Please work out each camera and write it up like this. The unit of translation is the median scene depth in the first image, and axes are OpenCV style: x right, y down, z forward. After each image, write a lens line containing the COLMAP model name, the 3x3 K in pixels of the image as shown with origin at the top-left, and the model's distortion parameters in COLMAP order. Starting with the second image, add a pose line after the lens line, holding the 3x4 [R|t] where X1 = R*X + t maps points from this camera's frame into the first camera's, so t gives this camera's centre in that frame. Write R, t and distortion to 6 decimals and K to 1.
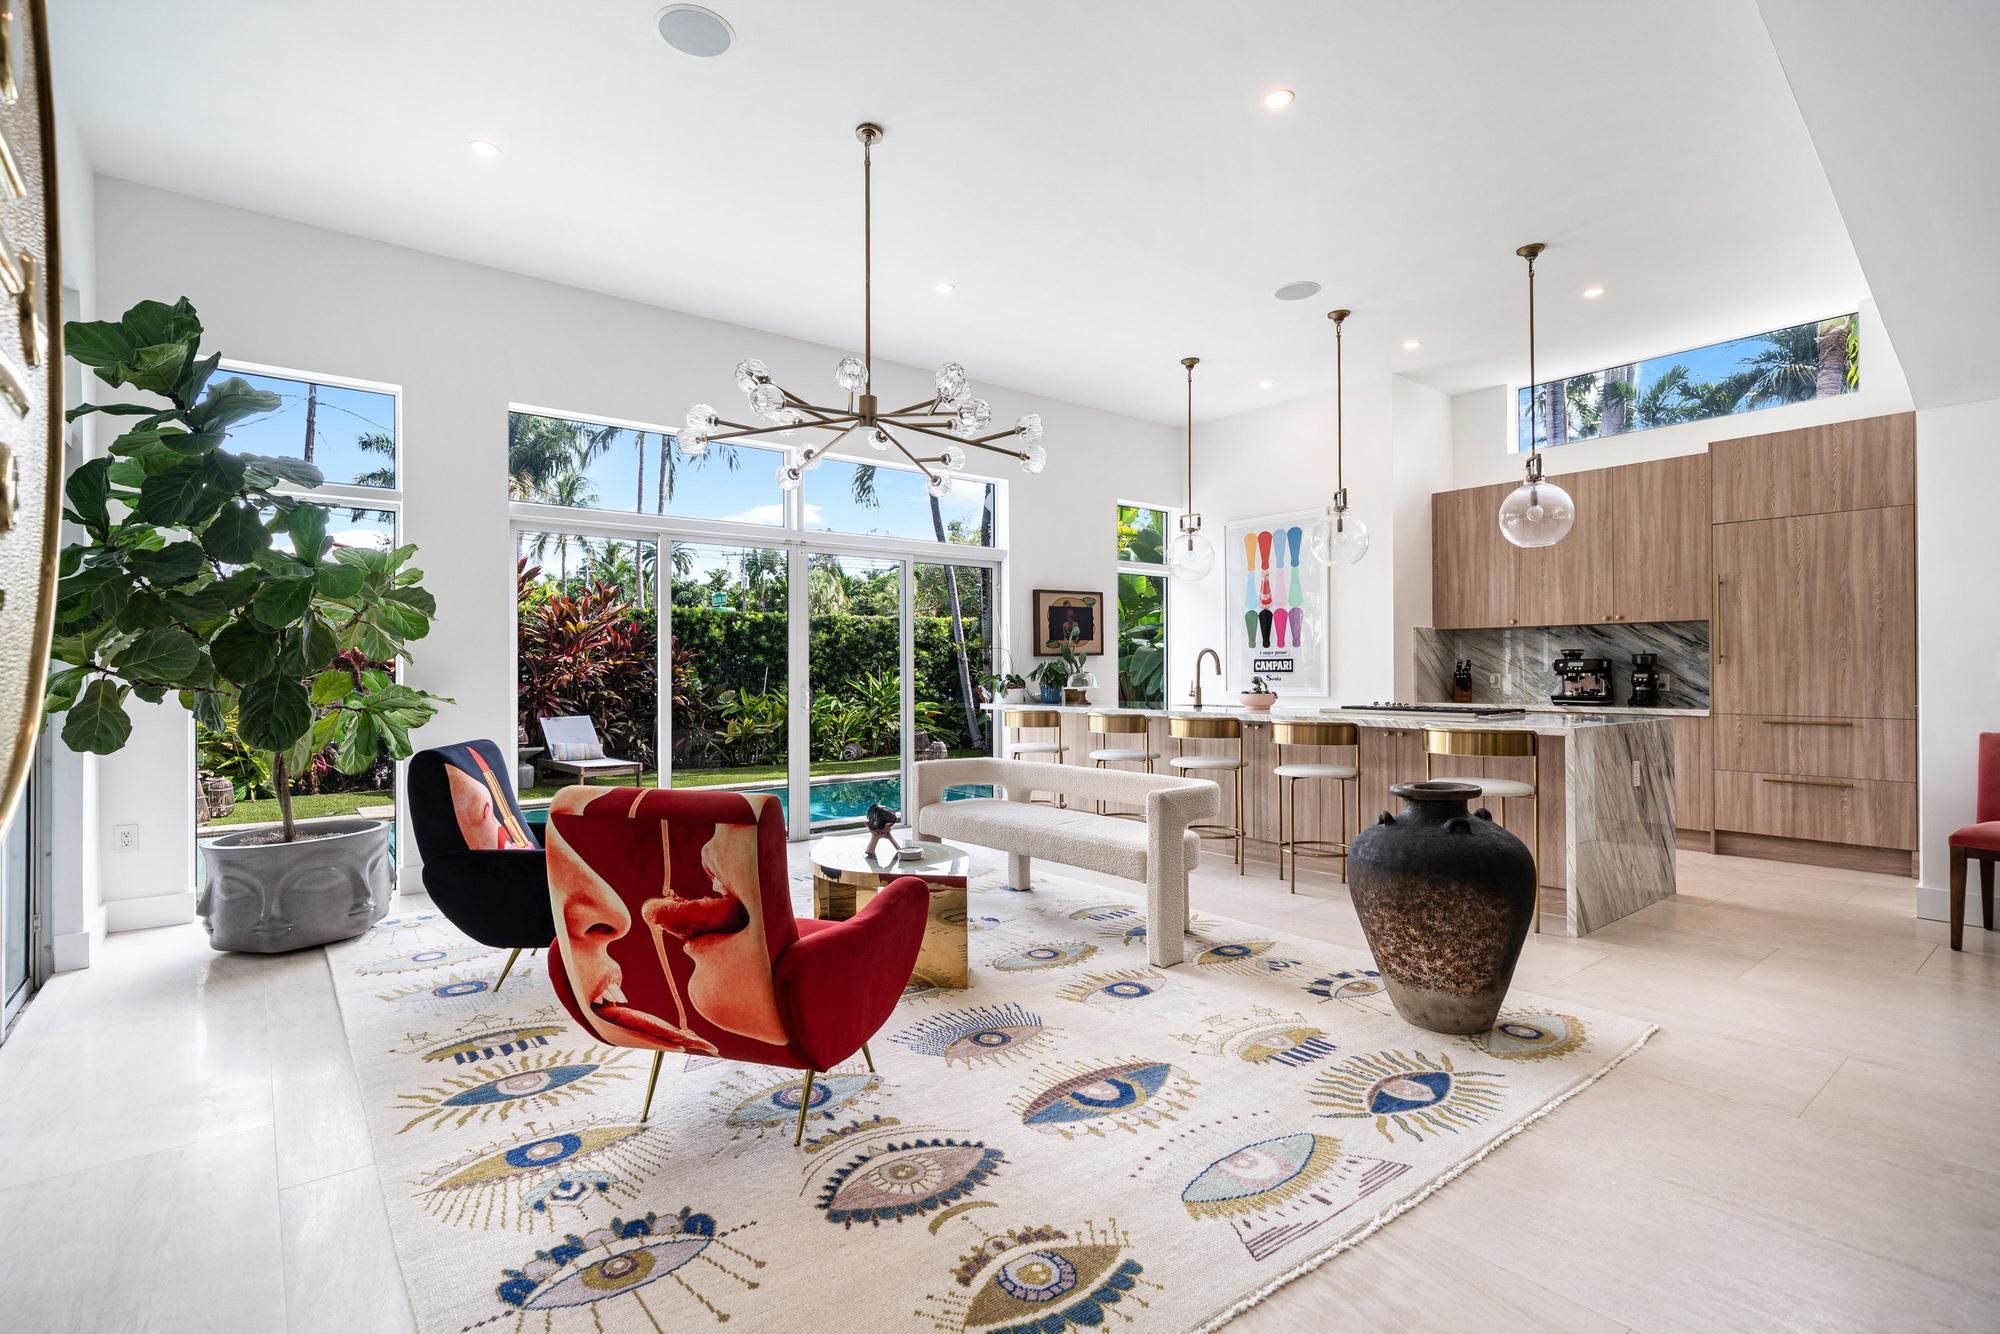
lens RADIAL K [[943.4, 0, 994.4], [0, 943.4, 659.1], [0, 0, 1]] dist [0.002360, -0.000656]
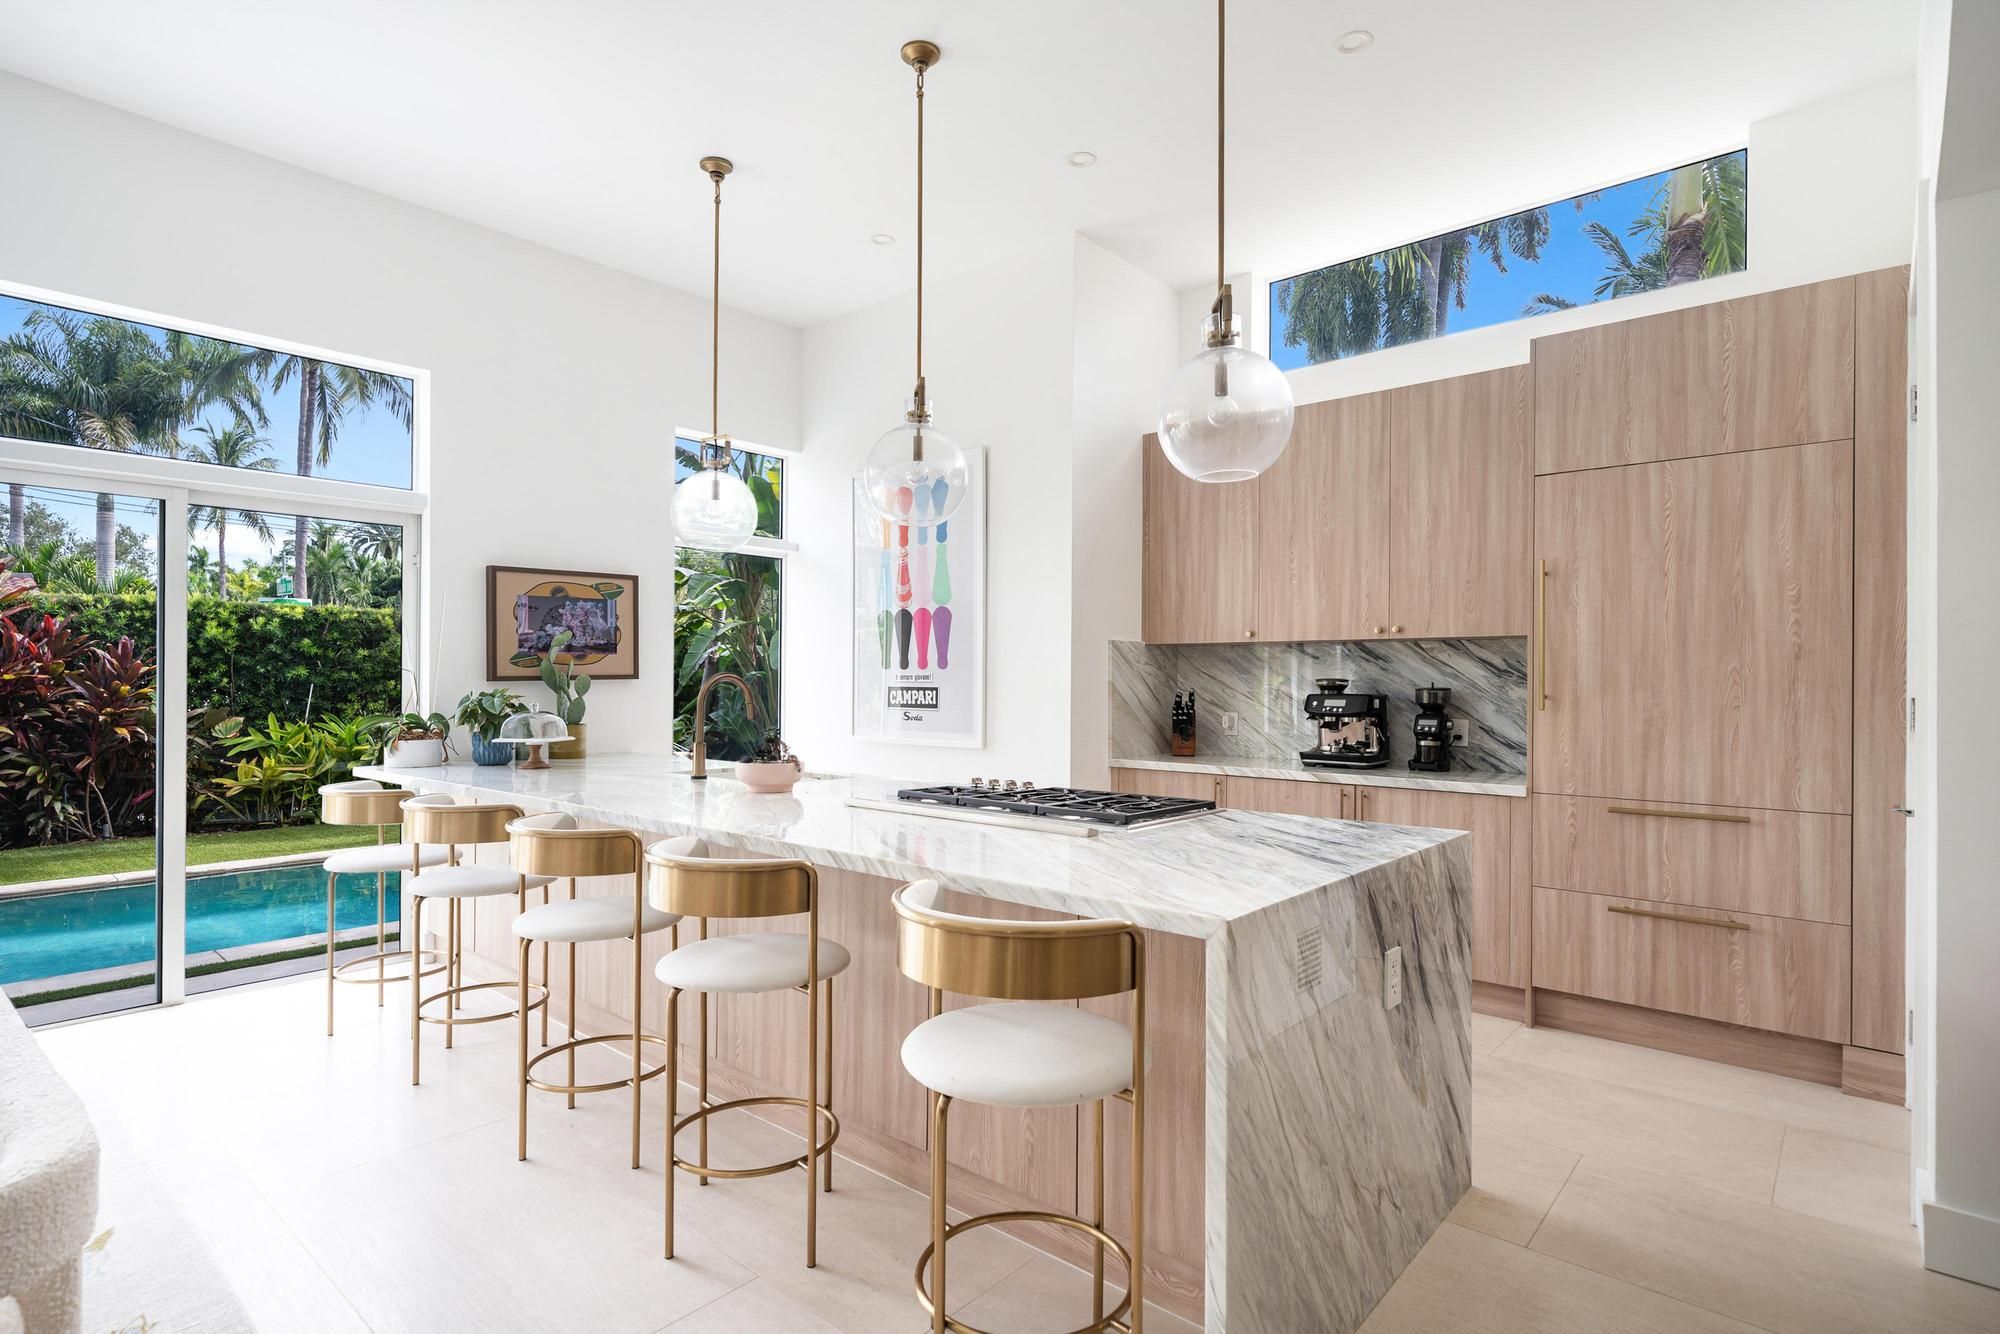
lens RADIAL K [[1002.4, 0, 1003.8], [0, 1002.4, 677.3], [0, 0, 1]] dist [-0.000386, 0.000184]
pose [[0.983339, 0.007296, 0.181634, 0.312093], [-0.008933, 0.999927, 0.008195, -0.017058], [-0.181561, -0.009681, 0.983332, 0.431670]]
